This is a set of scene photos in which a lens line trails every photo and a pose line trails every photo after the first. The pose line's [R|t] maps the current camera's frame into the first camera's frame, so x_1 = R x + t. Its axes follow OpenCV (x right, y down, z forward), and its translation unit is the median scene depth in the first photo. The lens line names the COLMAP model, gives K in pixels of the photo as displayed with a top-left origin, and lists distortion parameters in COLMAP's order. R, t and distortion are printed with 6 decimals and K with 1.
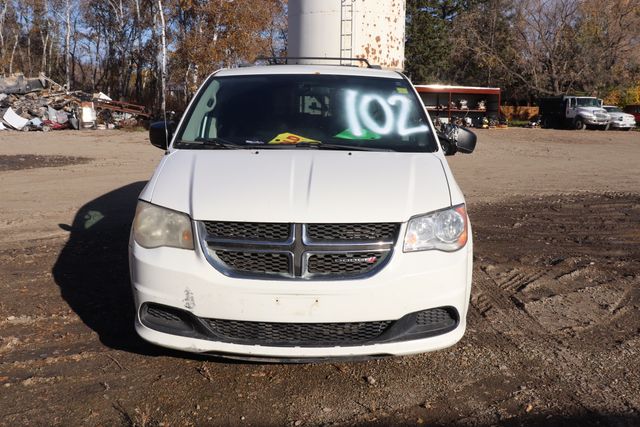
lens RADIAL K [[601.5, 0, 321.2], [0, 601.5, 201.8], [0, 0, 1]] dist [-0.138317, 0.189298]
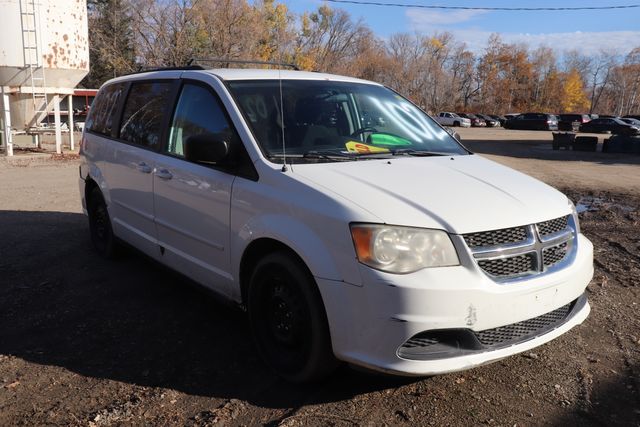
lens RADIAL K [[601.5, 0, 321.2], [0, 601.5, 201.8], [0, 0, 1]] dist [-0.138317, 0.189298]
pose [[0.803279, -0.097722, 0.587531, -0.143954], [0.099659, 0.994594, 0.029174, -0.010921], [-0.587206, 0.035118, 0.808675, 0.052873]]
